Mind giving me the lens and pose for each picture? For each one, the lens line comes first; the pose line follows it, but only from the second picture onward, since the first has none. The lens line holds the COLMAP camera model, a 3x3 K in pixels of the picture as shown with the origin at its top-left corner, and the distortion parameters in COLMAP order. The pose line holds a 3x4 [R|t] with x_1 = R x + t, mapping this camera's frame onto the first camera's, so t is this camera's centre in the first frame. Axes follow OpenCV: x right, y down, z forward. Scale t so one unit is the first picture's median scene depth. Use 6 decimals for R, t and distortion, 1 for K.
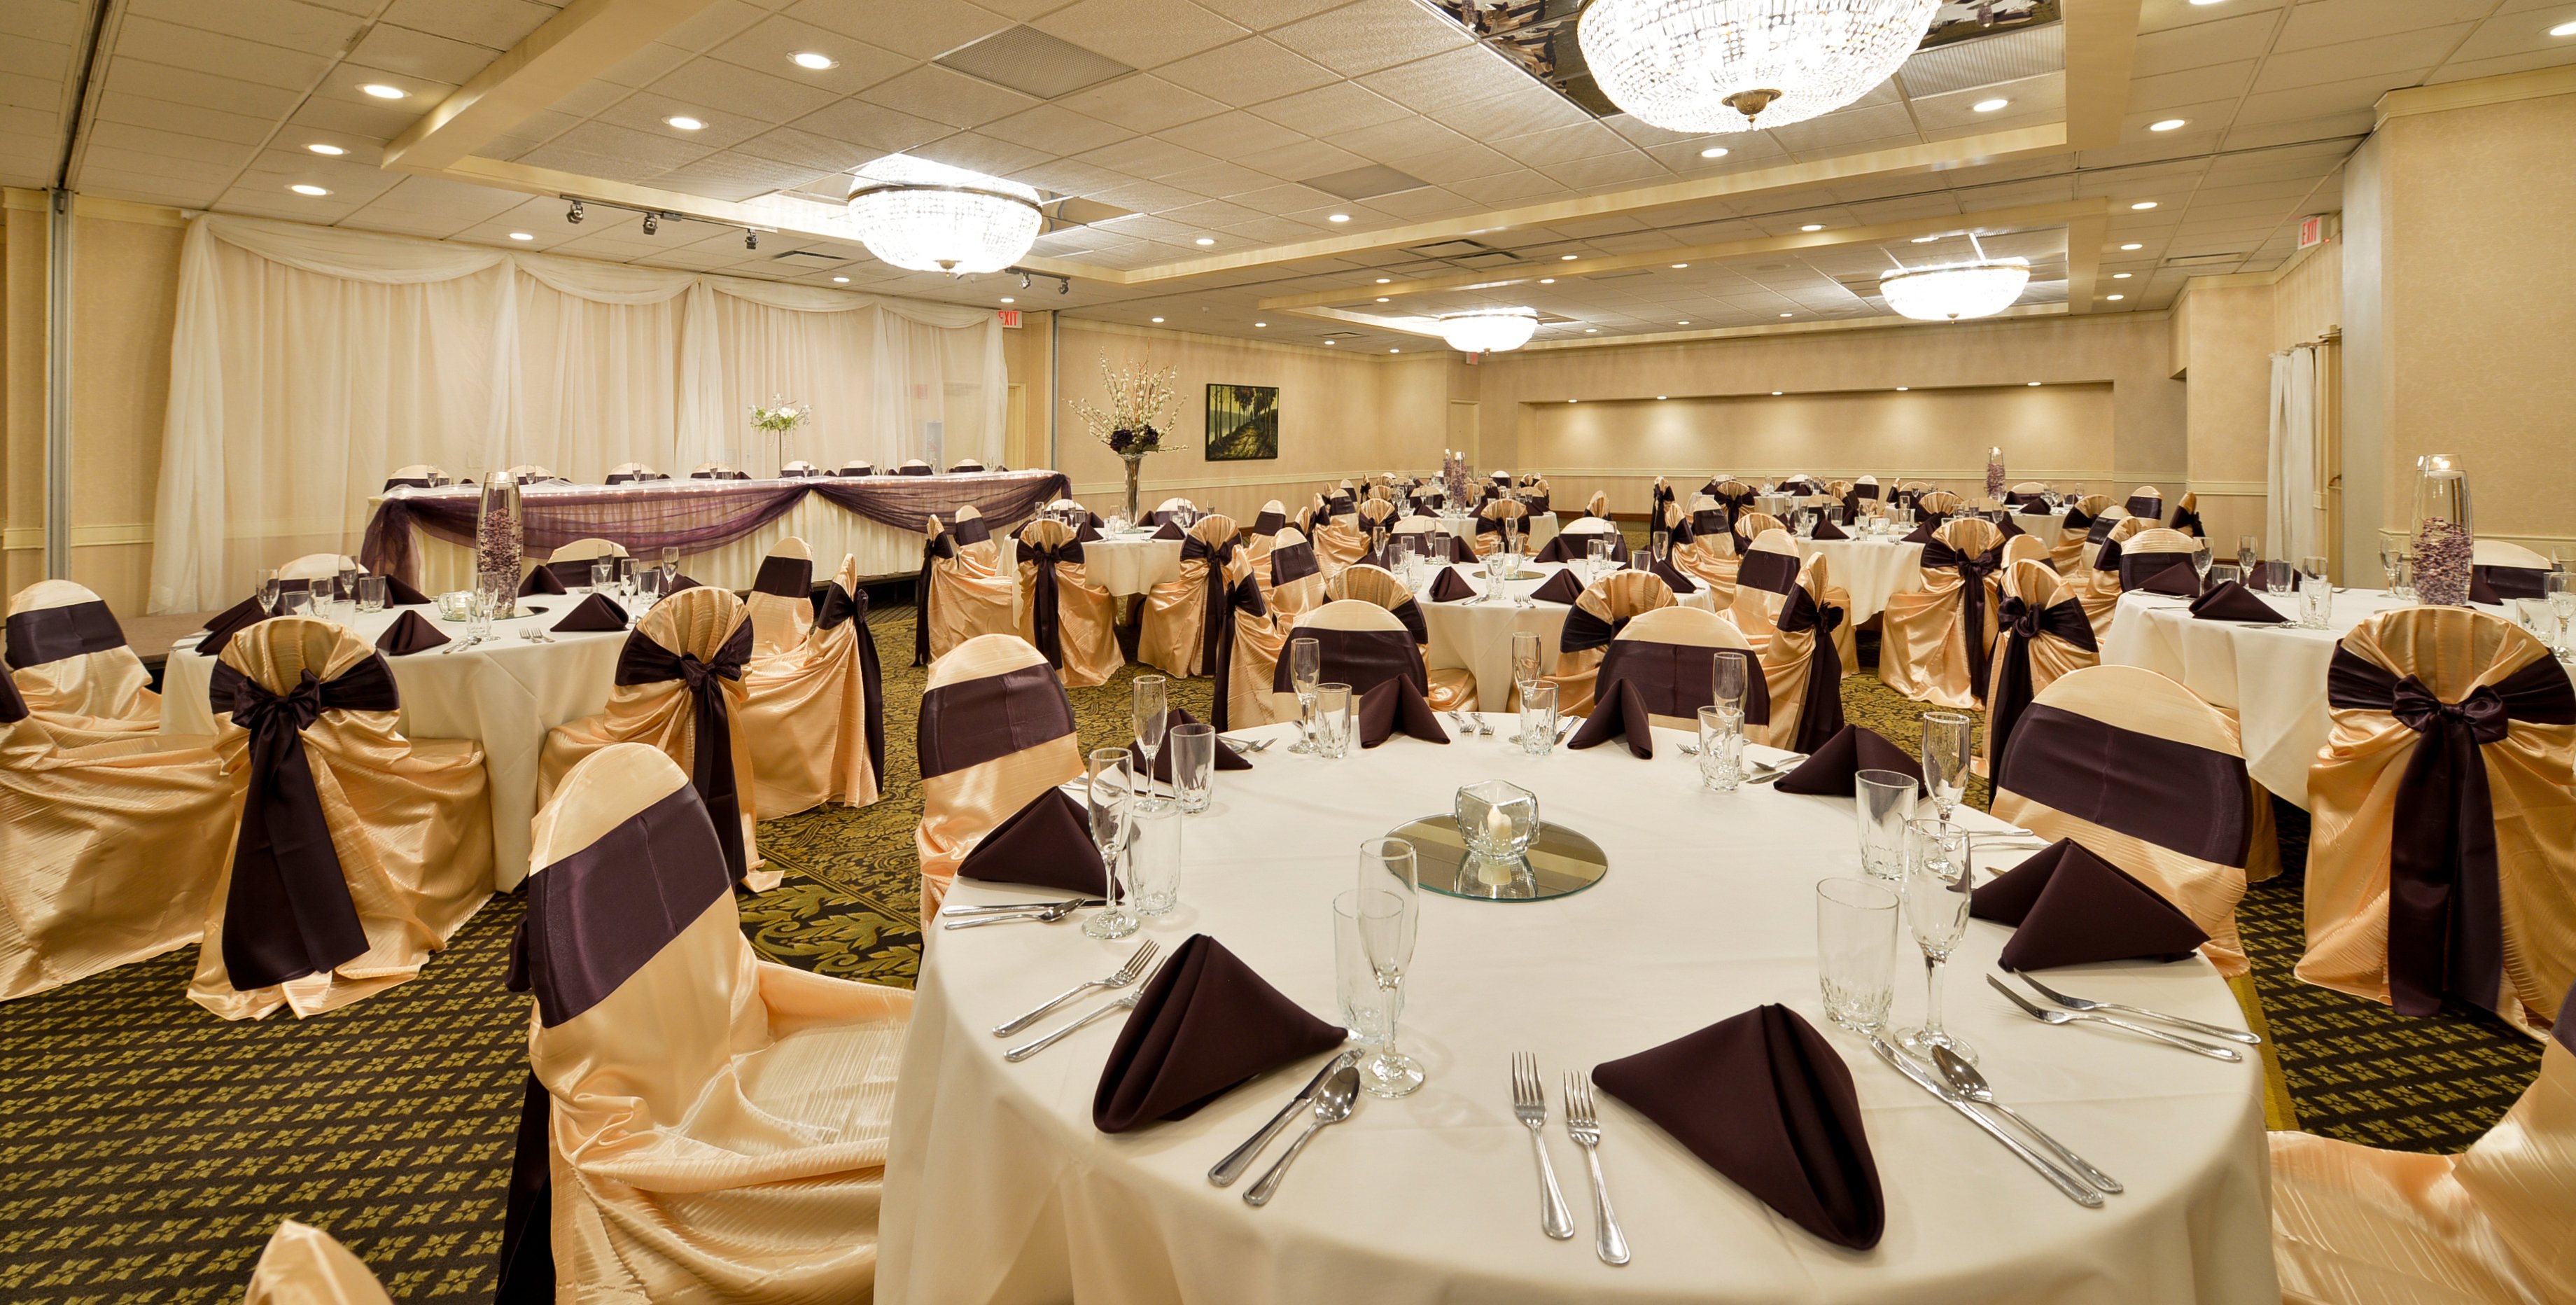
lens RADIAL K [[964.7, 0, 1288.0], [0, 964.7, 652.5], [0, 0, 1]] dist [0.000253, 0.000018]
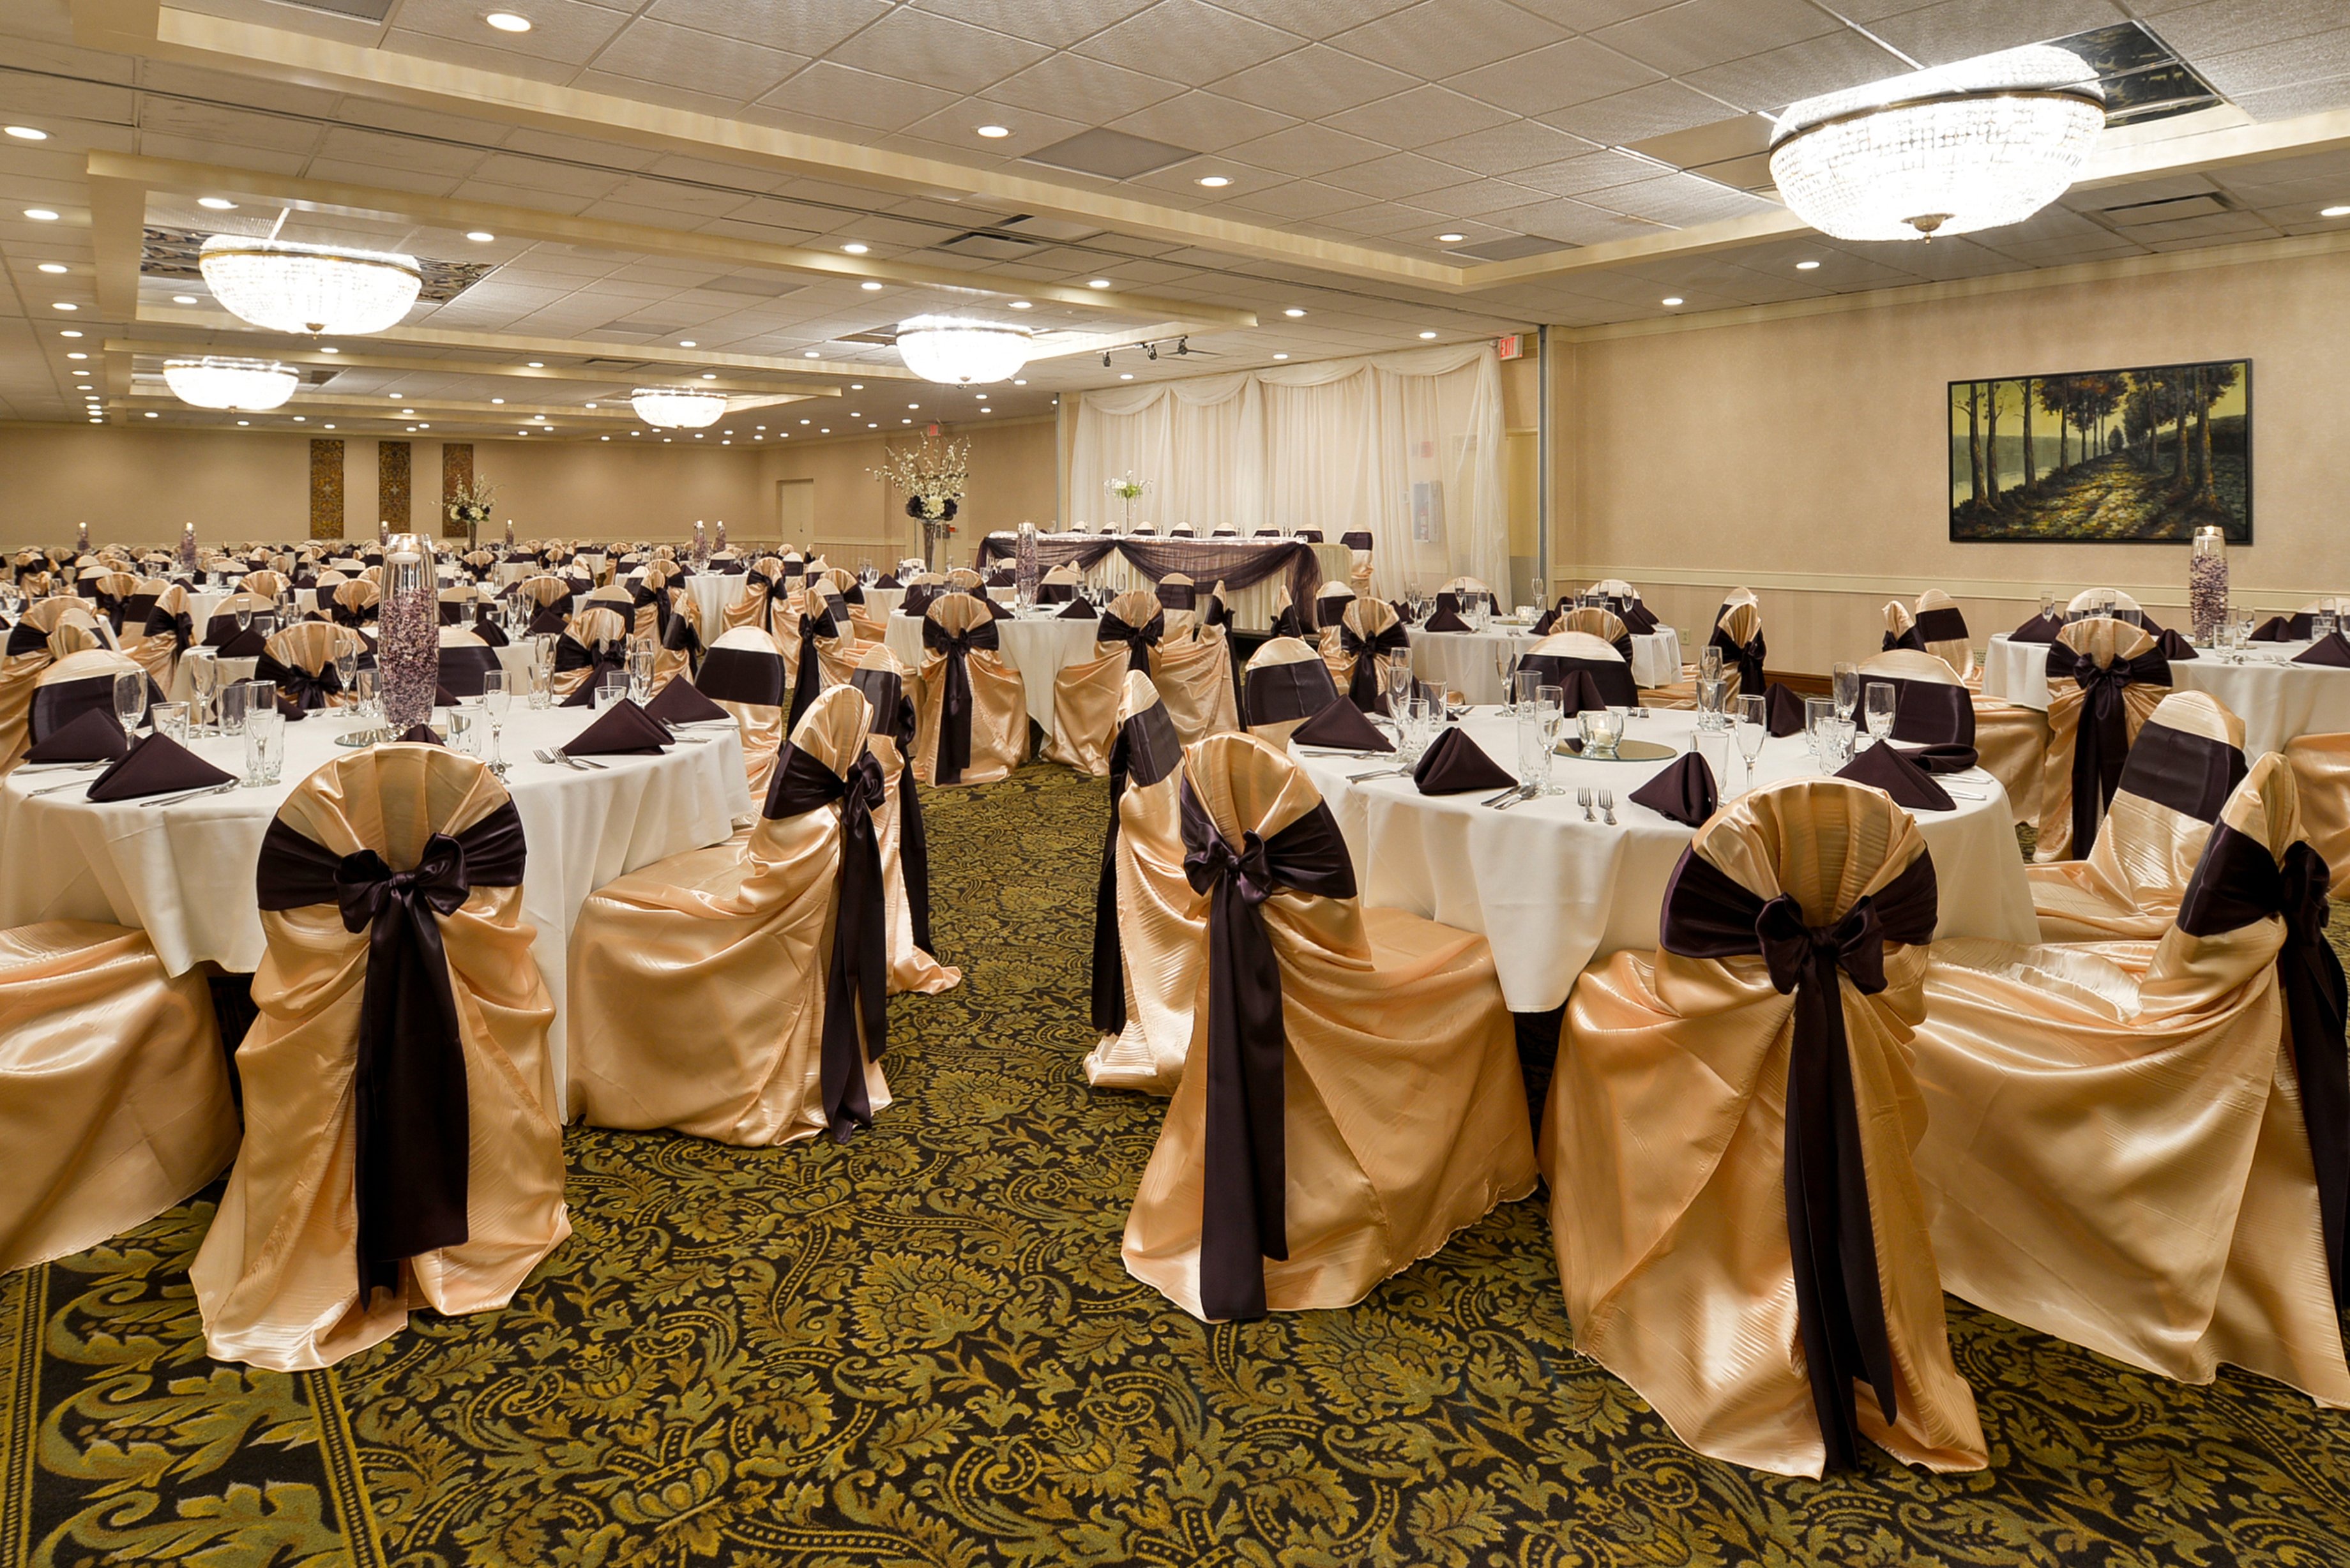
lens RADIAL K [[950.2, 0, 1175.0], [0, 950.2, 784.0], [0, 0, 1]] dist [-0.000004, -0.000080]
pose [[-0.096649, 0.283952, -0.953955, 0.507579], [-0.202200, 0.932855, 0.298157, -0.160636], [0.974564, 0.221706, -0.032744, 0.715458]]
